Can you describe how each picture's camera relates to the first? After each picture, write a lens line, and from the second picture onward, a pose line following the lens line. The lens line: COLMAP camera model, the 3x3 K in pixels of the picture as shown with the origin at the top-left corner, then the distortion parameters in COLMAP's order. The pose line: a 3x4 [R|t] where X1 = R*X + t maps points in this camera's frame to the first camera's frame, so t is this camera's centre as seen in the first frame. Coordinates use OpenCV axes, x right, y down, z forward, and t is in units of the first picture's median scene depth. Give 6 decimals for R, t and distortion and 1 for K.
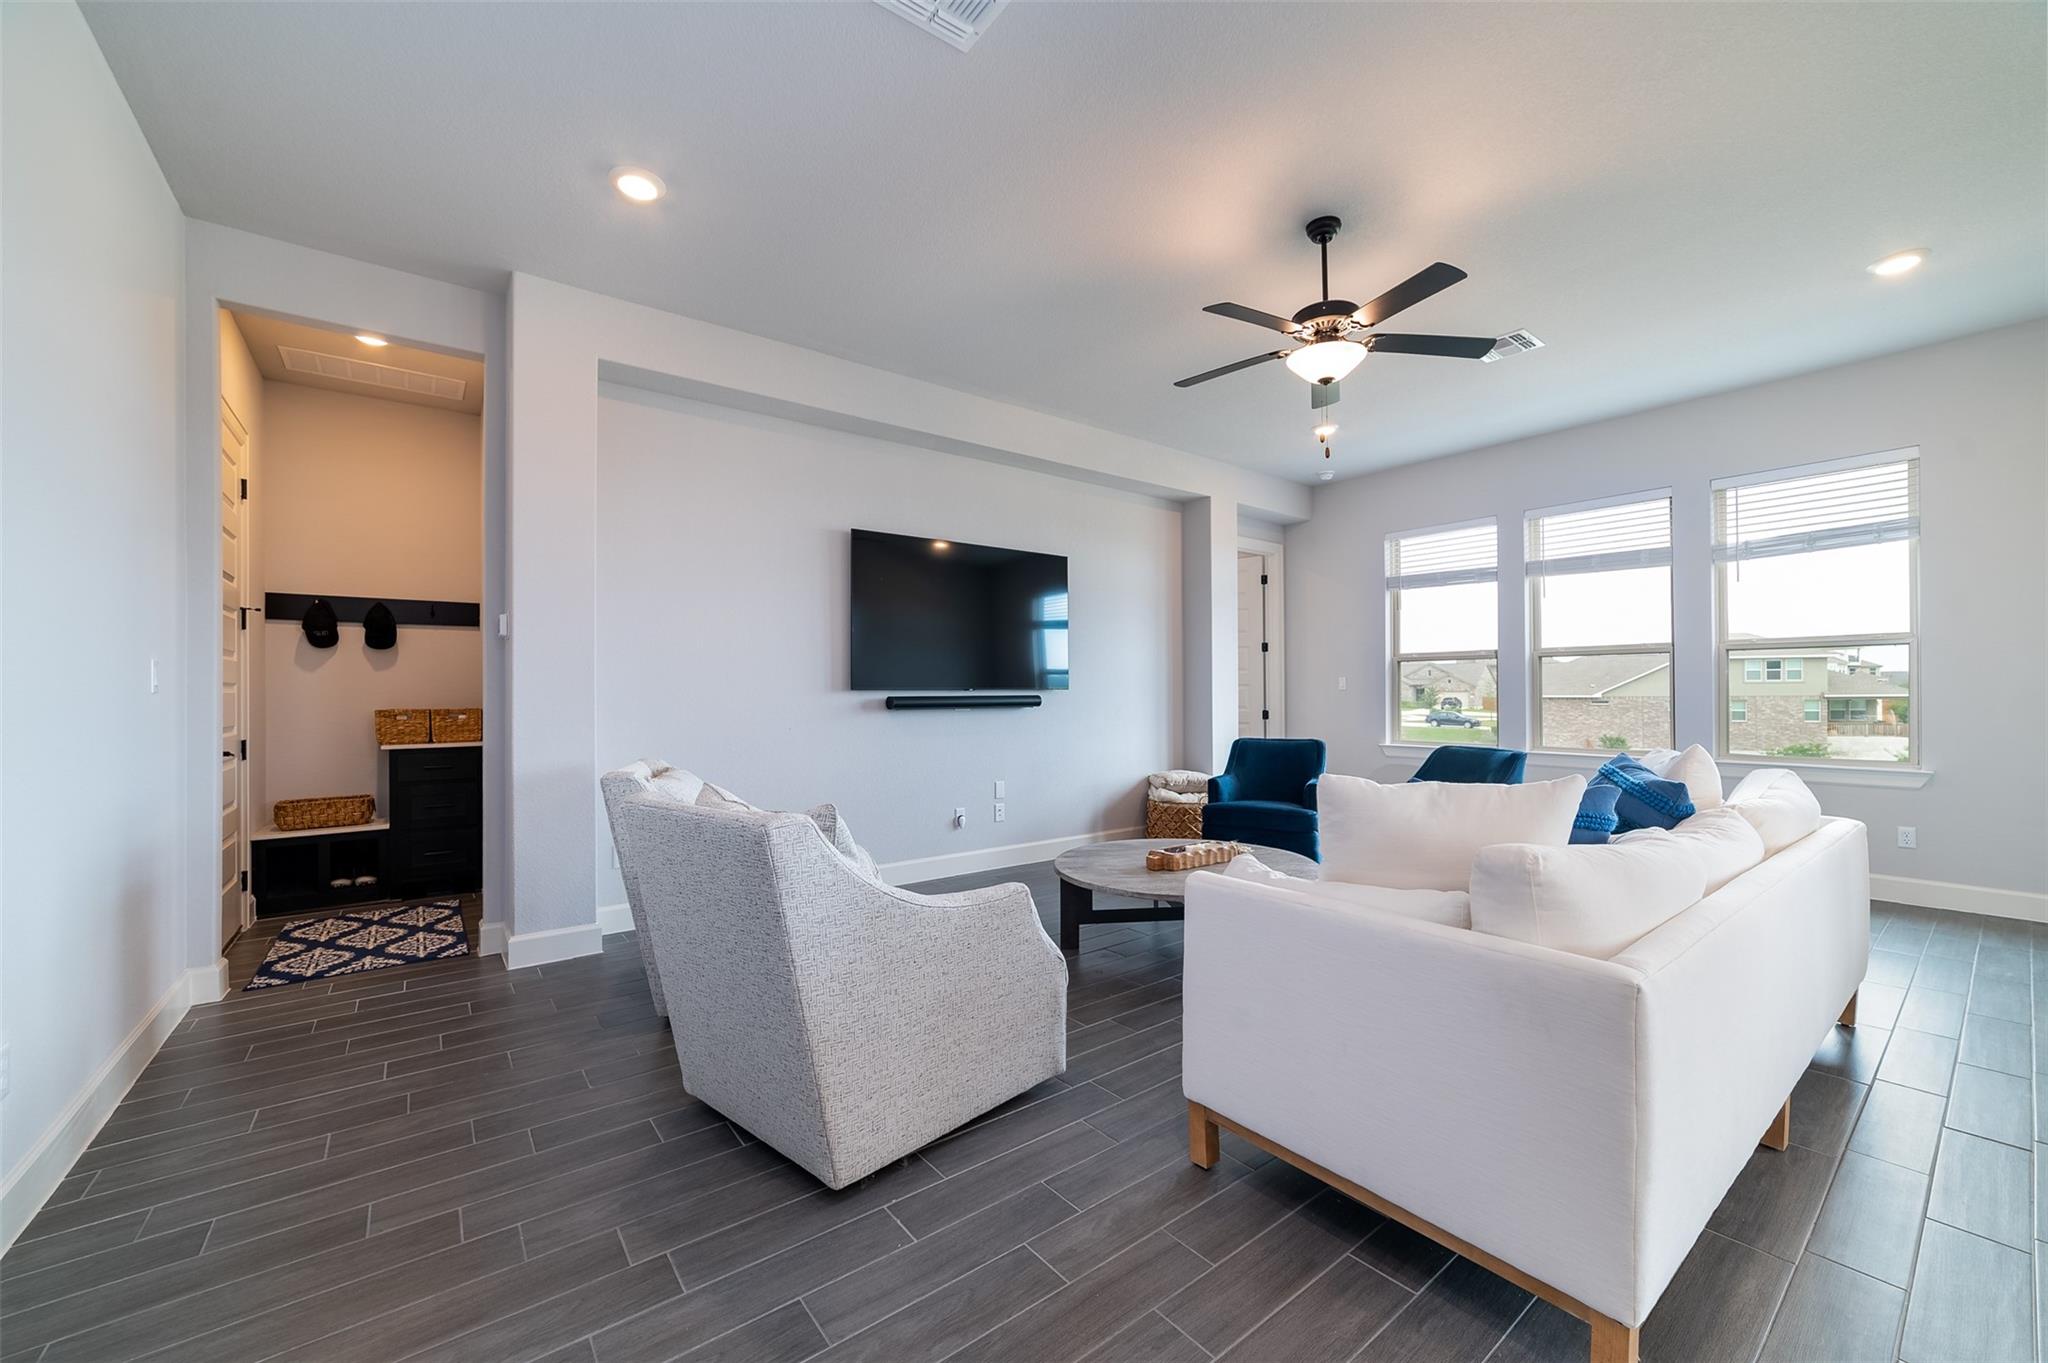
lens RADIAL K [[794.7, 0, 1027.0], [0, 794.7, 691.9], [0, 0, 1]] dist [-0.011209, 0.002309]
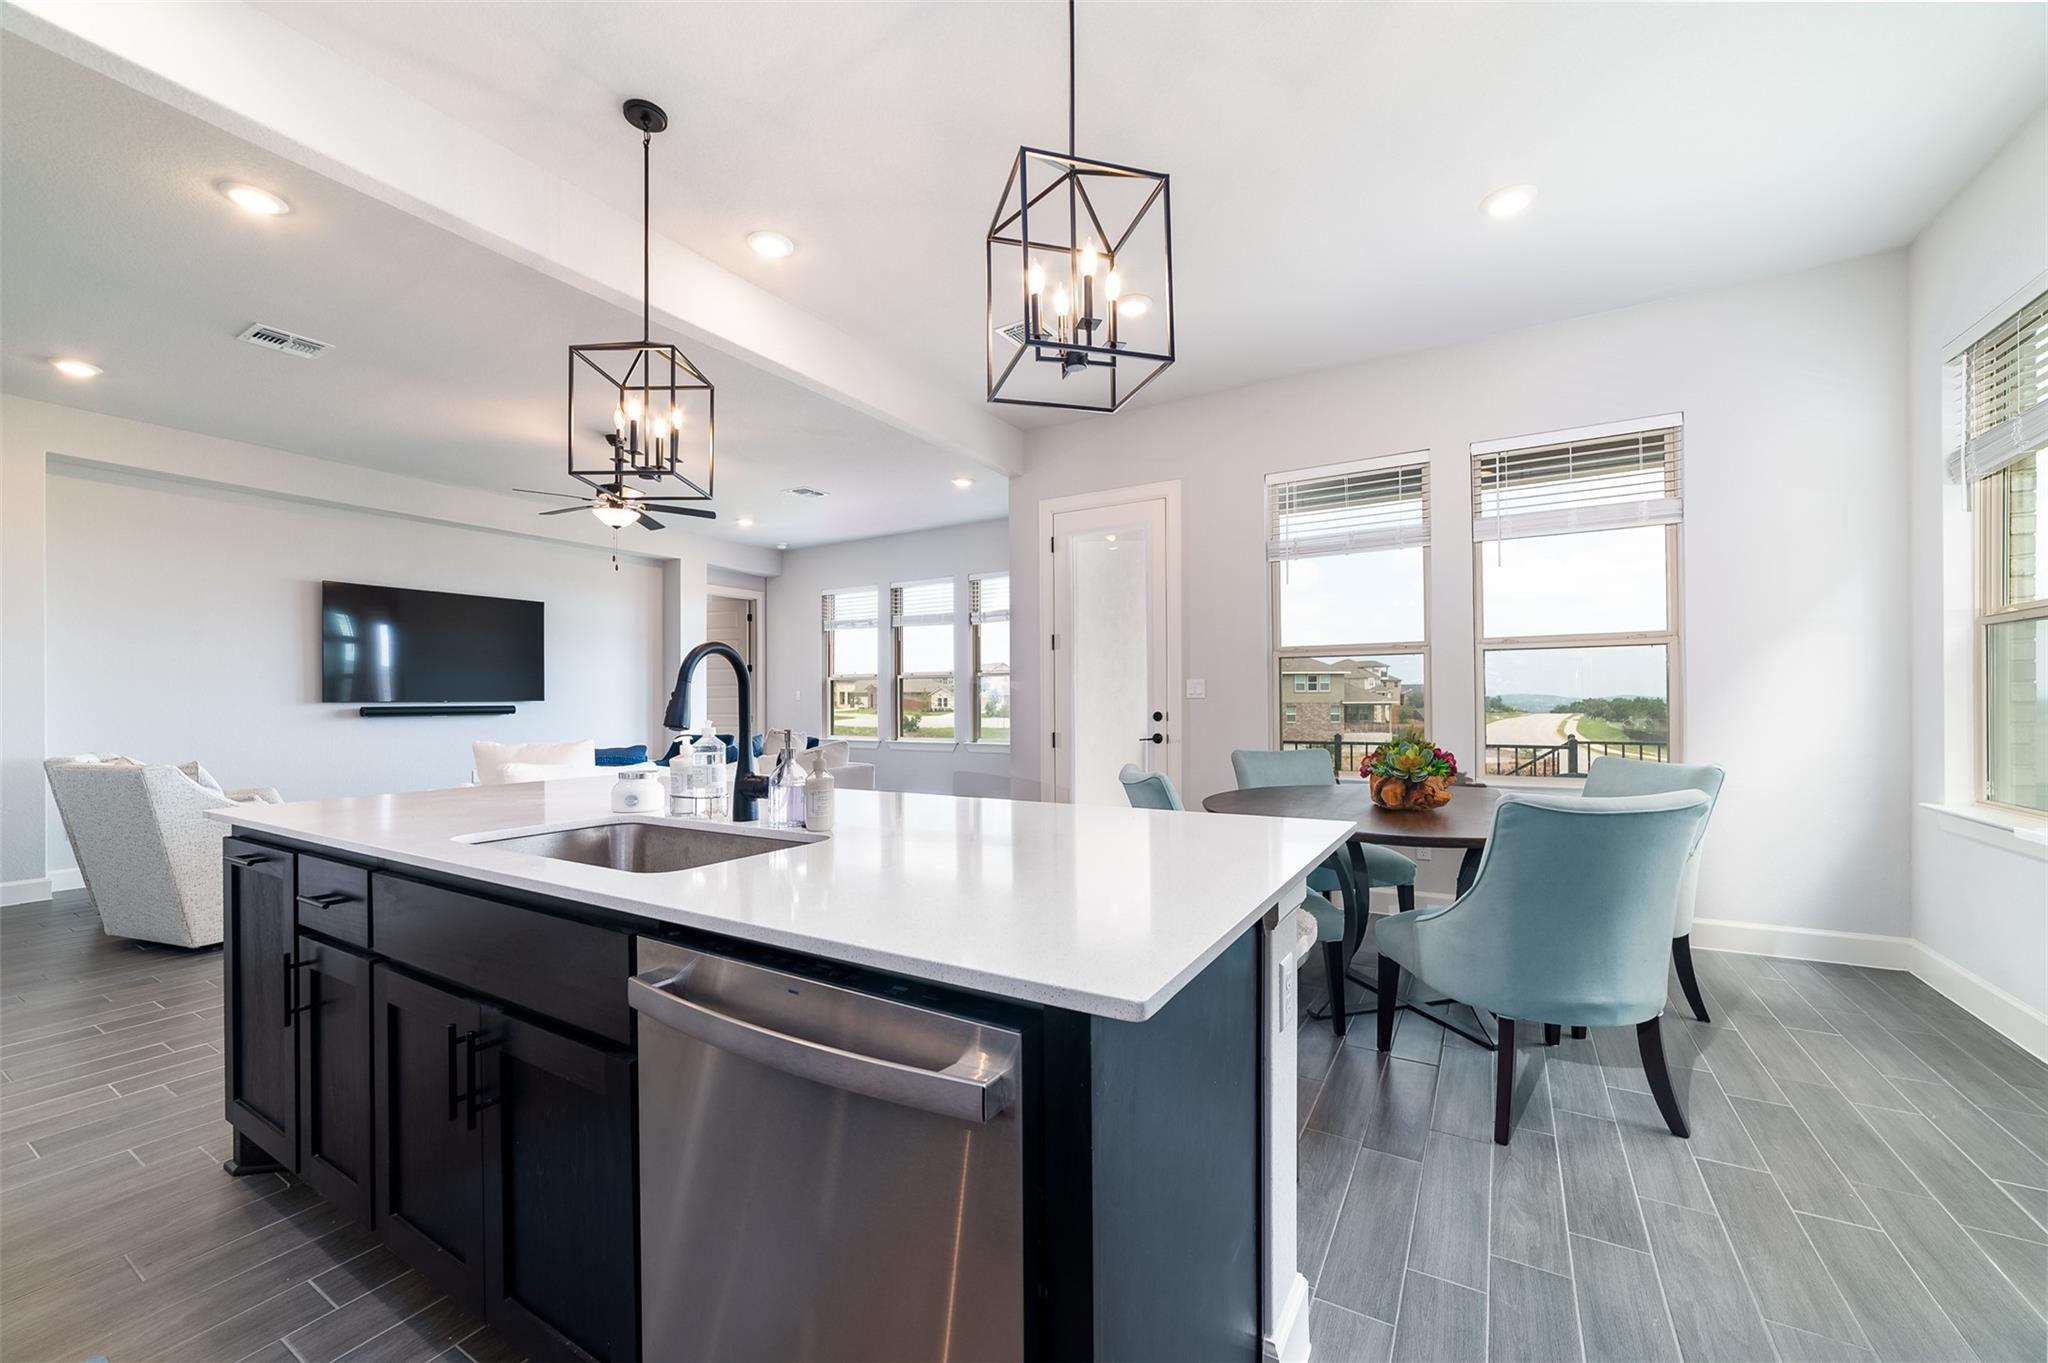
lens RADIAL K [[794.7, 0, 1026.2], [0, 794.7, 702.8], [0, 0, 1]] dist [-0.011209, 0.002309]
pose [[0.933949, -0.001654, 0.357402, 0.345196], [0.000156, 0.999991, 0.004220, -0.005602], [-0.357406, -0.003885, 0.933941, -0.553173]]
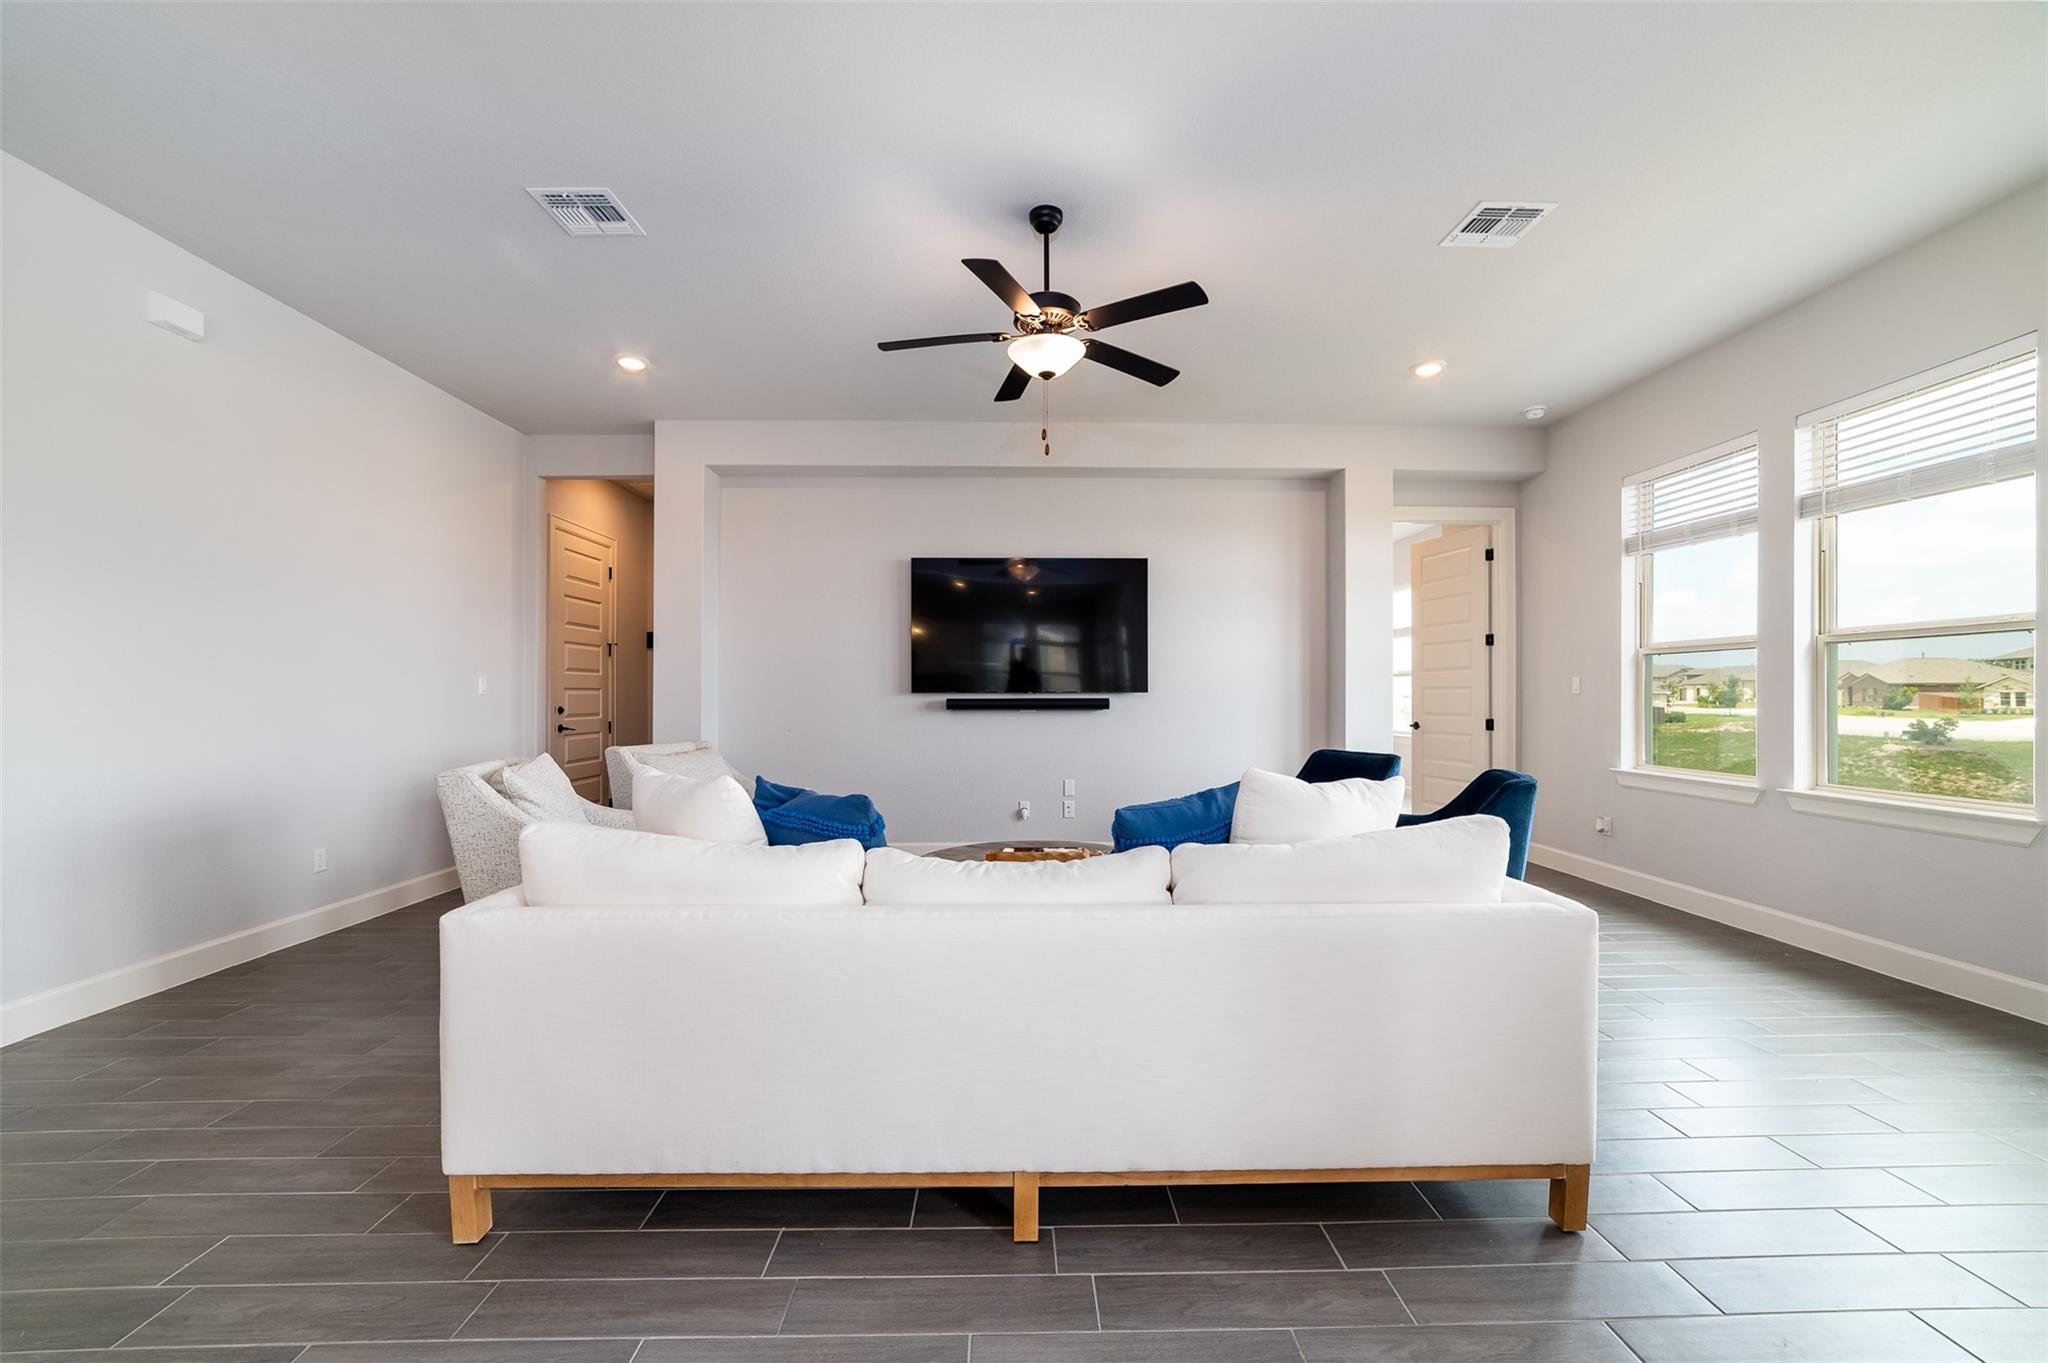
lens RADIAL K [[794.7, 0, 1025.7], [0, 794.7, 696.4], [0, 0, 1]] dist [-0.011209, 0.002309]
pose [[0.803557, 0.006281, -0.595195, 0.538039], [-0.003137, 0.999975, 0.006317, -0.004390], [0.595220, -0.003209, 0.803556, 0.120089]]
